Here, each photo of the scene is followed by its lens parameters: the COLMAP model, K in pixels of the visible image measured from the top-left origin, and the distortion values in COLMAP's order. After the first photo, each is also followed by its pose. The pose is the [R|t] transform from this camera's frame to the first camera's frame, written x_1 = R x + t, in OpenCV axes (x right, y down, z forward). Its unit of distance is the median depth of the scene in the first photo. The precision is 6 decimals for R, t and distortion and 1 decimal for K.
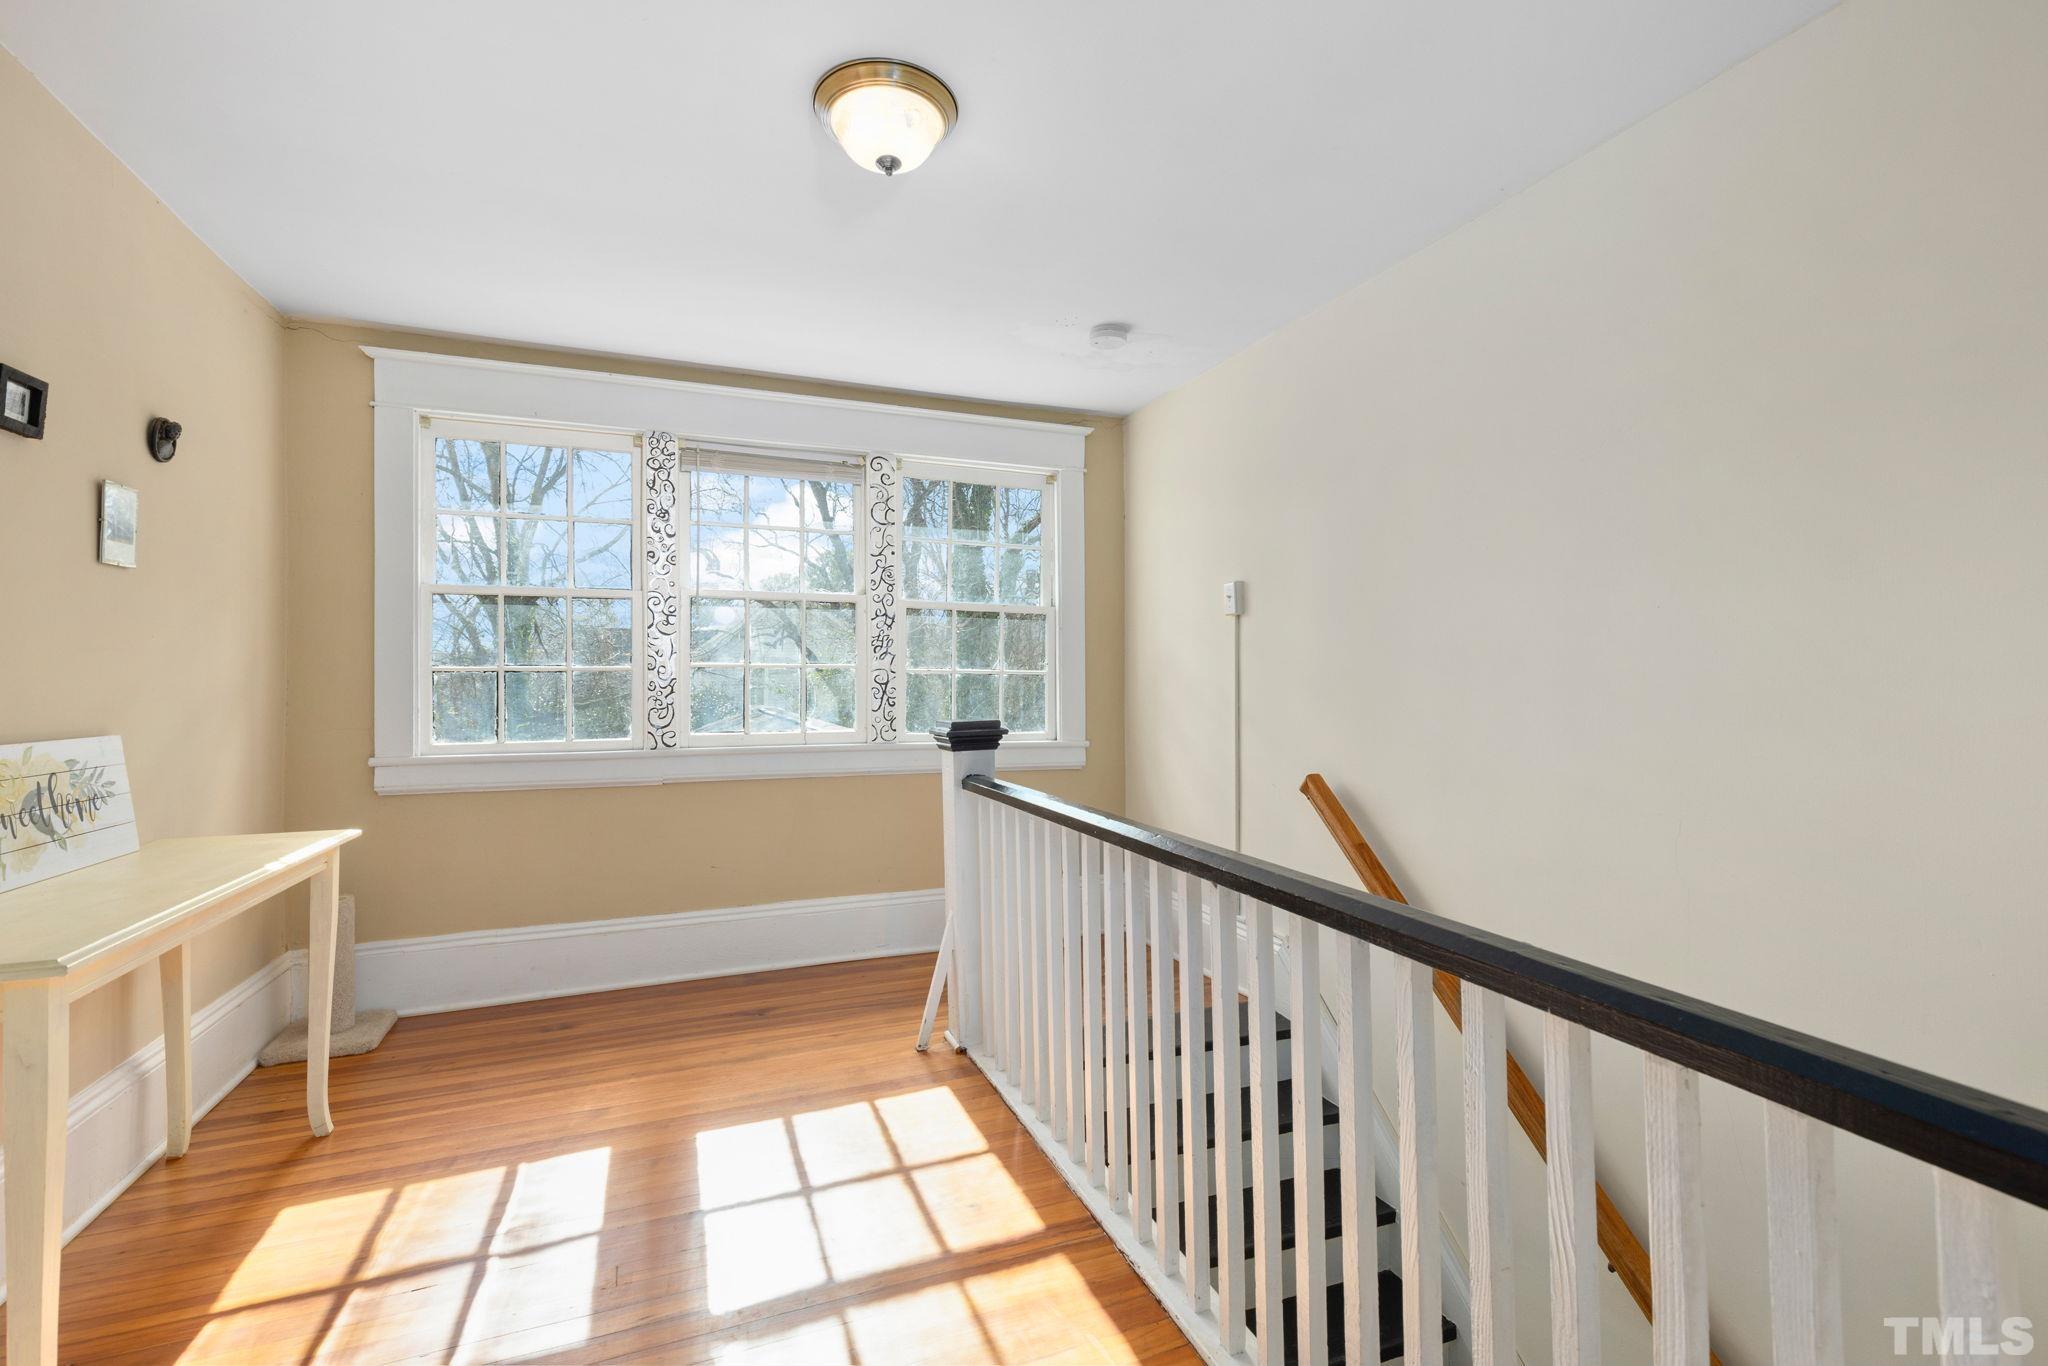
lens RADIAL K [[924.3, 0, 1032.3], [0, 924.3, 672.4], [0, 0, 1]] dist [0.001443, 0.000530]
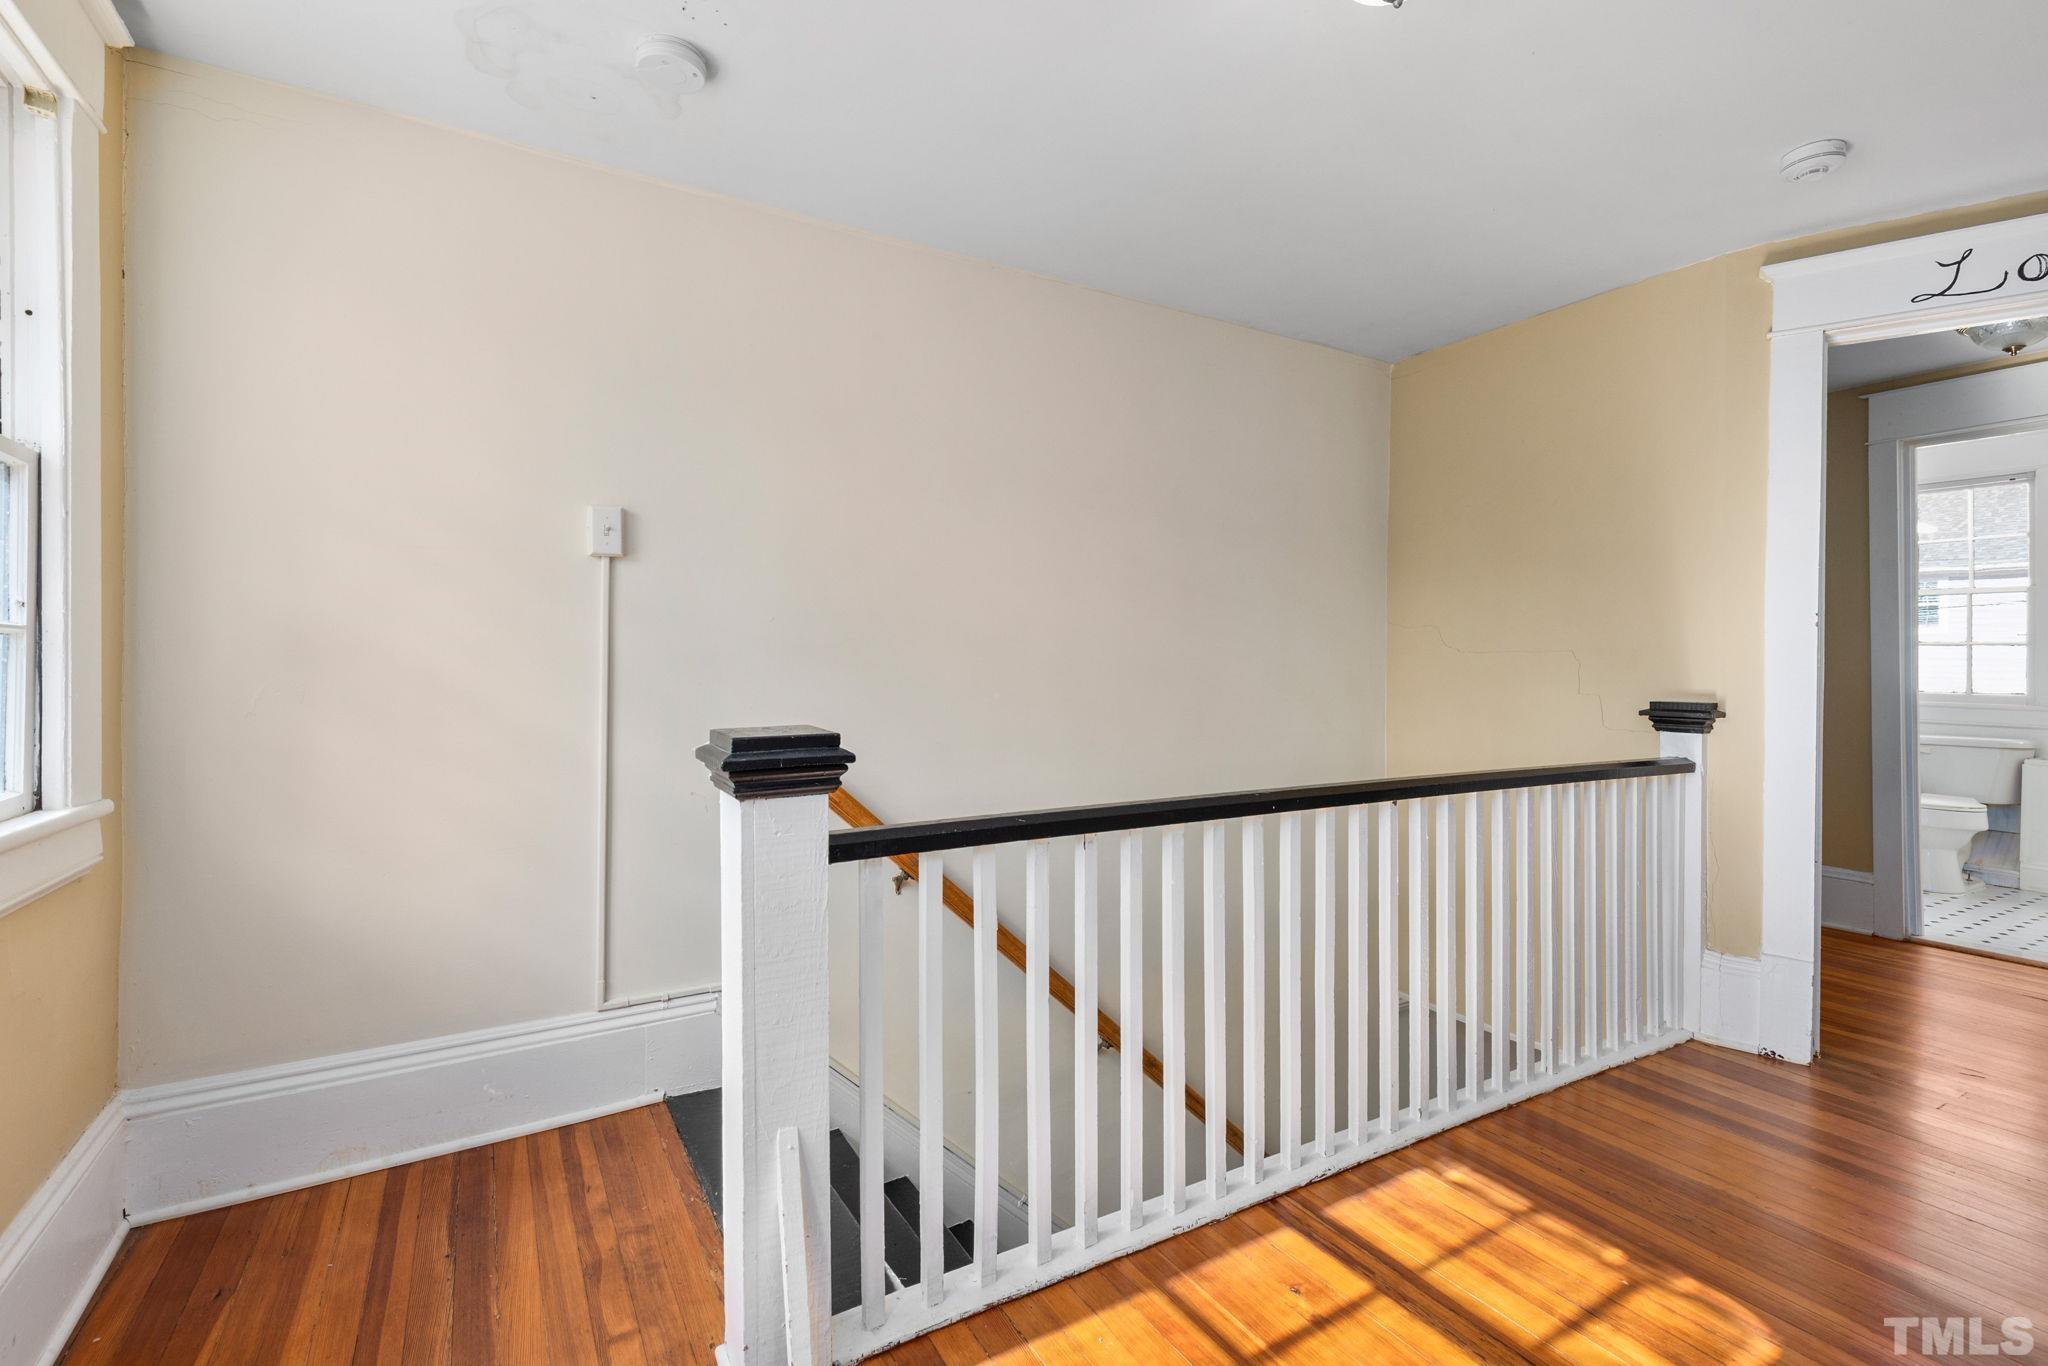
lens RADIAL K [[924.3, 0, 1032.3], [0, 924.3, 672.4], [0, 0, 1]] dist [0.001443, 0.000530]
pose [[-0.200282, 0.016318, 0.979602, -0.748403], [-0.021628, 0.999544, -0.021072, 0.043739], [-0.979499, -0.025407, -0.199838, 1.245484]]
